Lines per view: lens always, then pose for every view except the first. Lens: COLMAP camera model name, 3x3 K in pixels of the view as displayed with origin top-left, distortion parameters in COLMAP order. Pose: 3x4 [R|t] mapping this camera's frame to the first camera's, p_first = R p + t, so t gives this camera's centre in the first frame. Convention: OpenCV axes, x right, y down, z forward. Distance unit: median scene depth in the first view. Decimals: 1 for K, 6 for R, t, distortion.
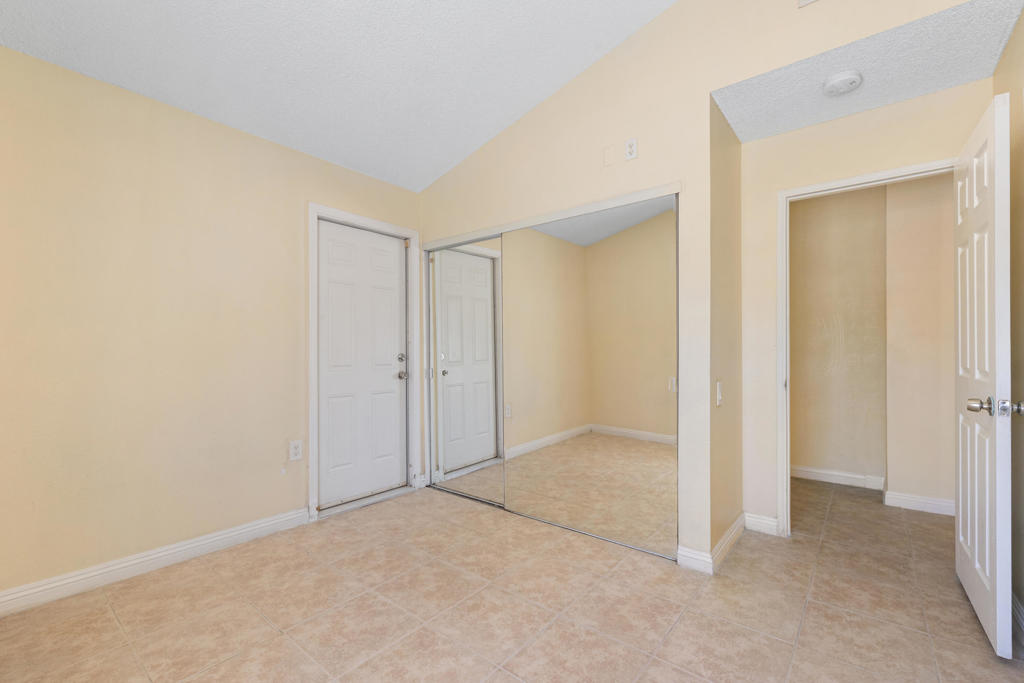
lens RADIAL K [[437.7, 0, 511.3], [0, 437.7, 349.6], [0, 0, 1]] dist [-0.002171, -0.000006]
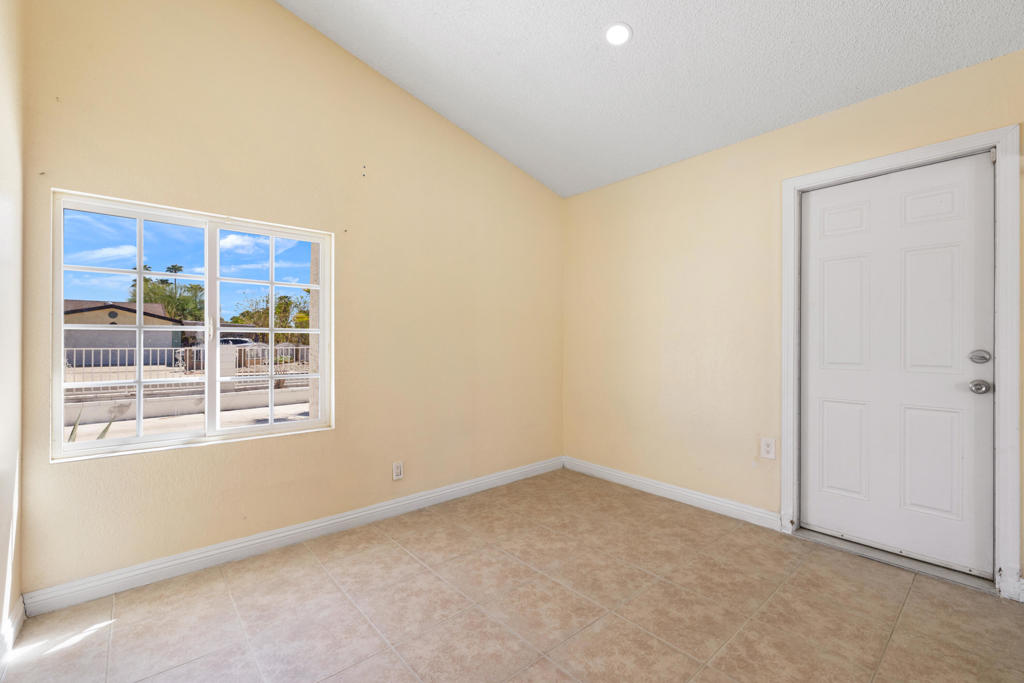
lens RADIAL K [[437.7, 0, 507.7], [0, 437.7, 341.6], [0, 0, 1]] dist [-0.002171, -0.000006]
pose [[-0.180735, -0.001853, -0.983530, 0.644414], [0.000807, 0.999998, -0.002032, -0.001421], [0.983532, -0.001161, -0.180733, 0.717560]]
